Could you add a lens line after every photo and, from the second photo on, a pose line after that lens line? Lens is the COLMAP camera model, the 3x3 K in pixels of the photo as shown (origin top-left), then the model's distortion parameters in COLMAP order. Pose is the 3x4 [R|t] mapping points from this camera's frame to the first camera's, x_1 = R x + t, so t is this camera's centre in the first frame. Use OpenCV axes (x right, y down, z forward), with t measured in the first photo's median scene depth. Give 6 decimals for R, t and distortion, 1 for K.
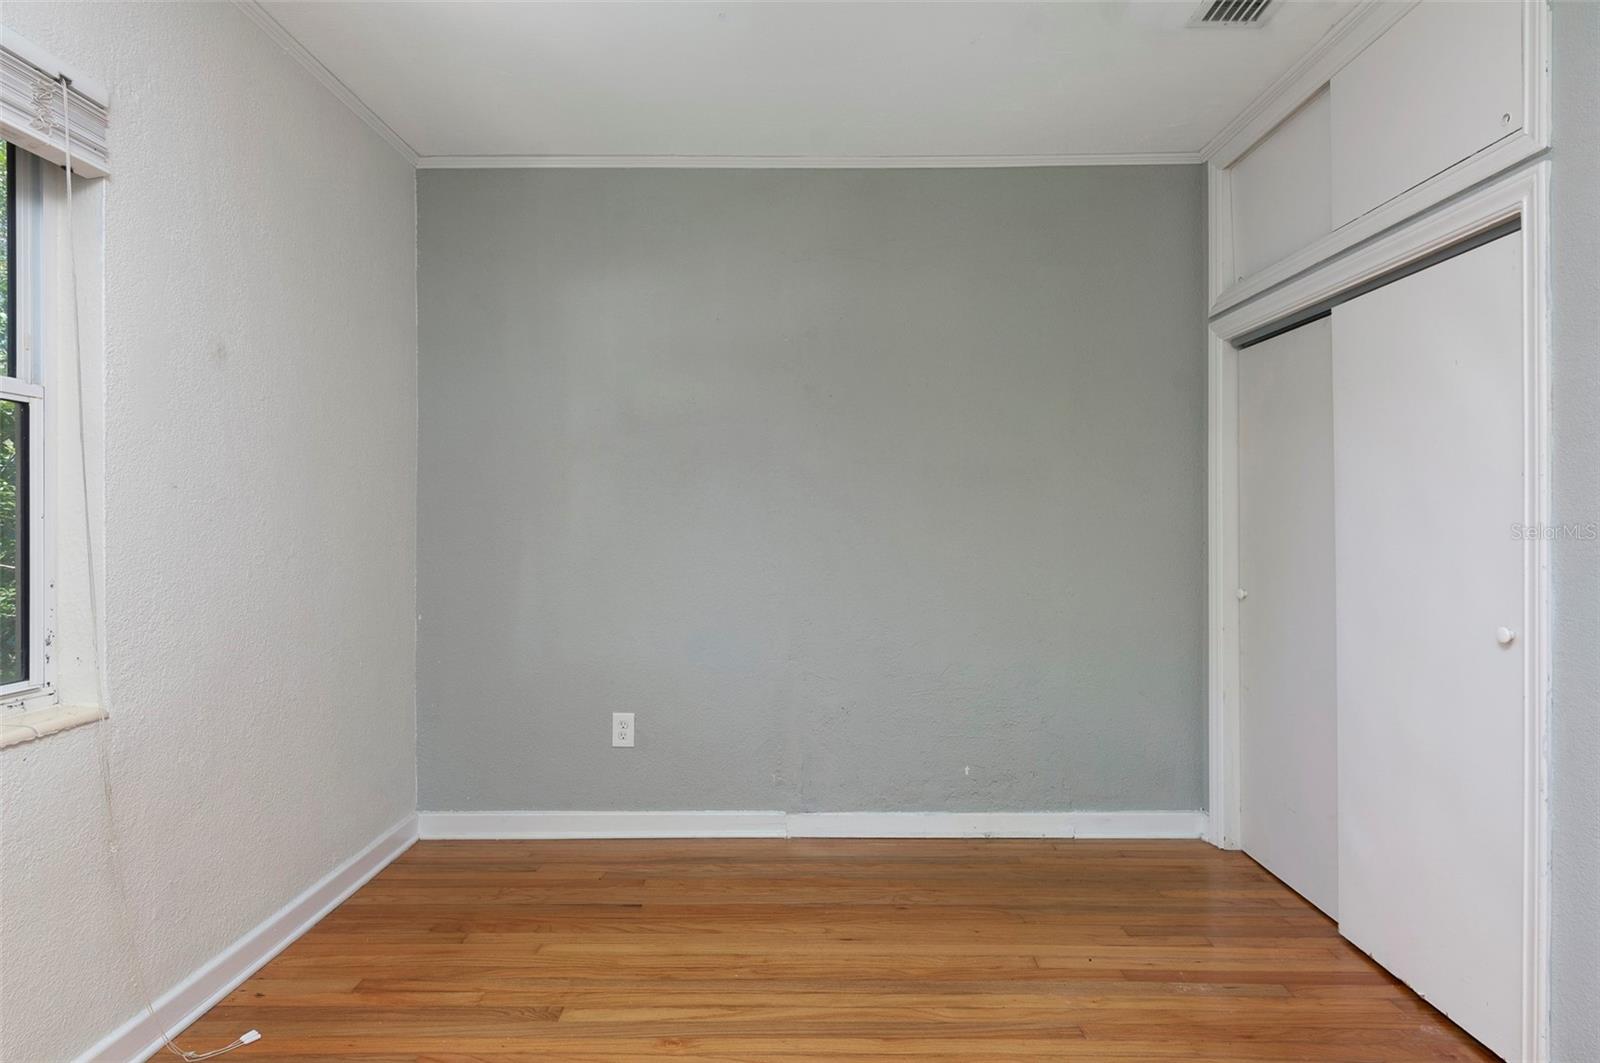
lens RADIAL K [[832.6, 0, 800.0], [0, 832.6, 531.5], [0, 0, 1]] dist [0.000233, 0.000117]
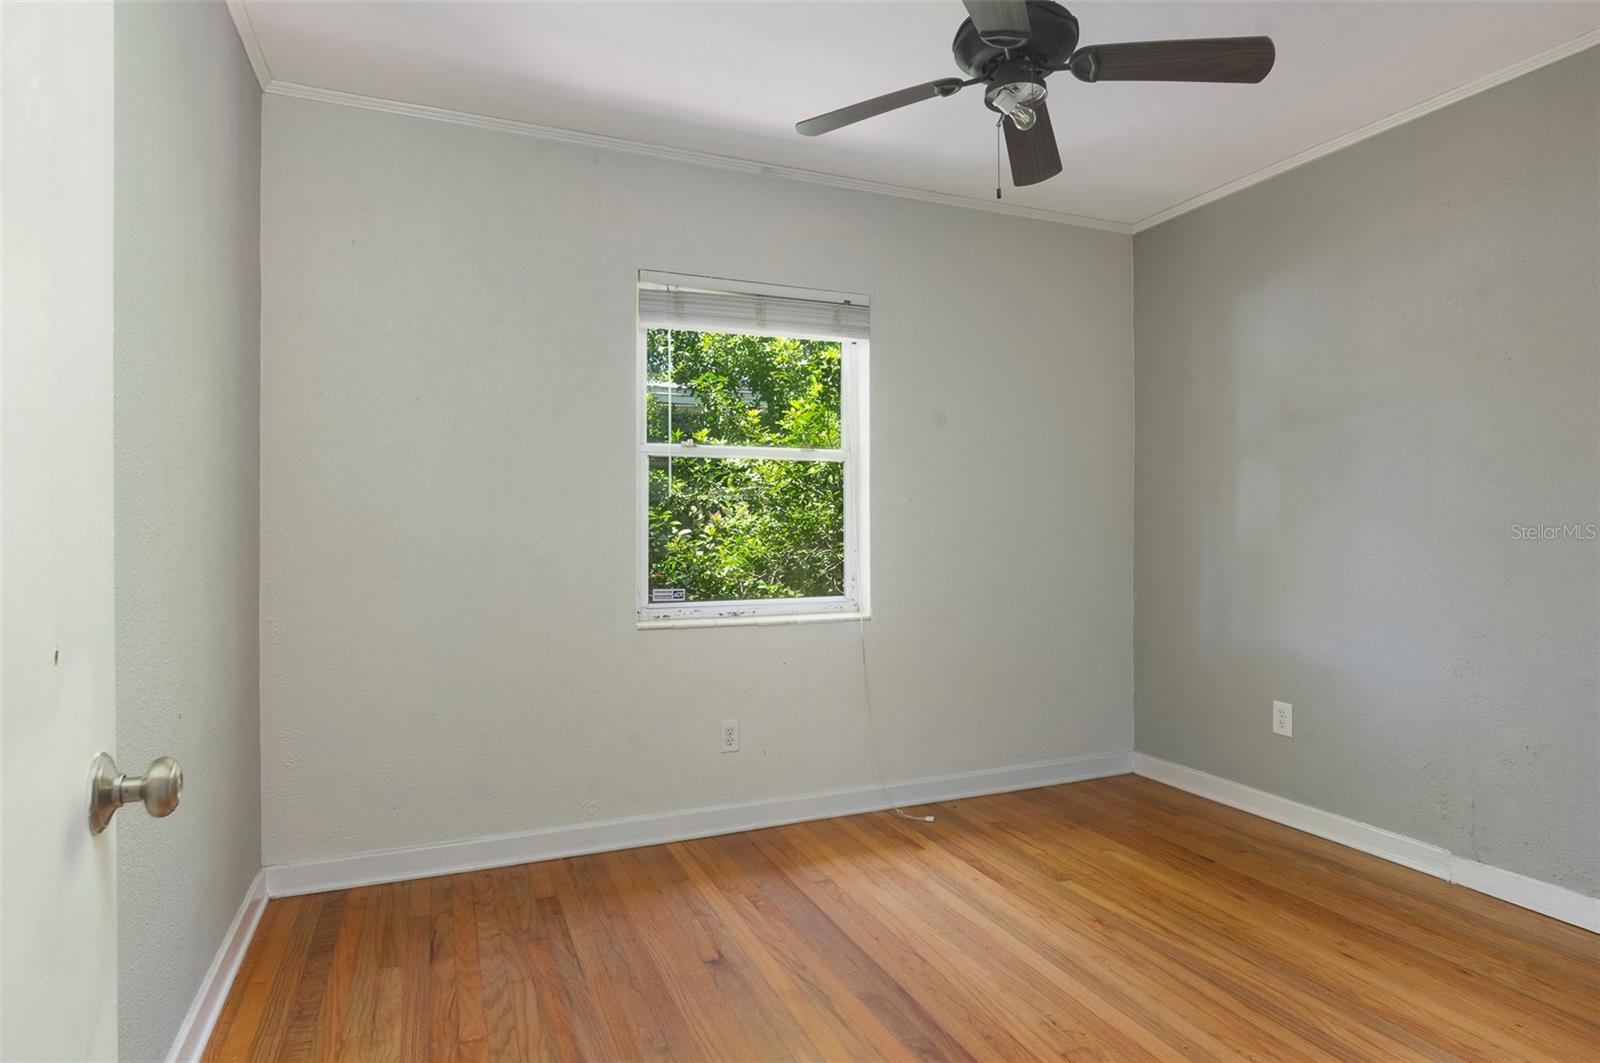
lens RADIAL K [[866.1, 0, 800.0], [0, 866.1, 531.5], [0, 0, 1]] dist [-0.002168, -0.000566]
pose [[0.396856, 0.006990, -0.917854, 0.647319], [-0.005077, 0.999972, 0.005420, 0.005017], [0.917867, 0.002509, 0.396880, 0.033893]]
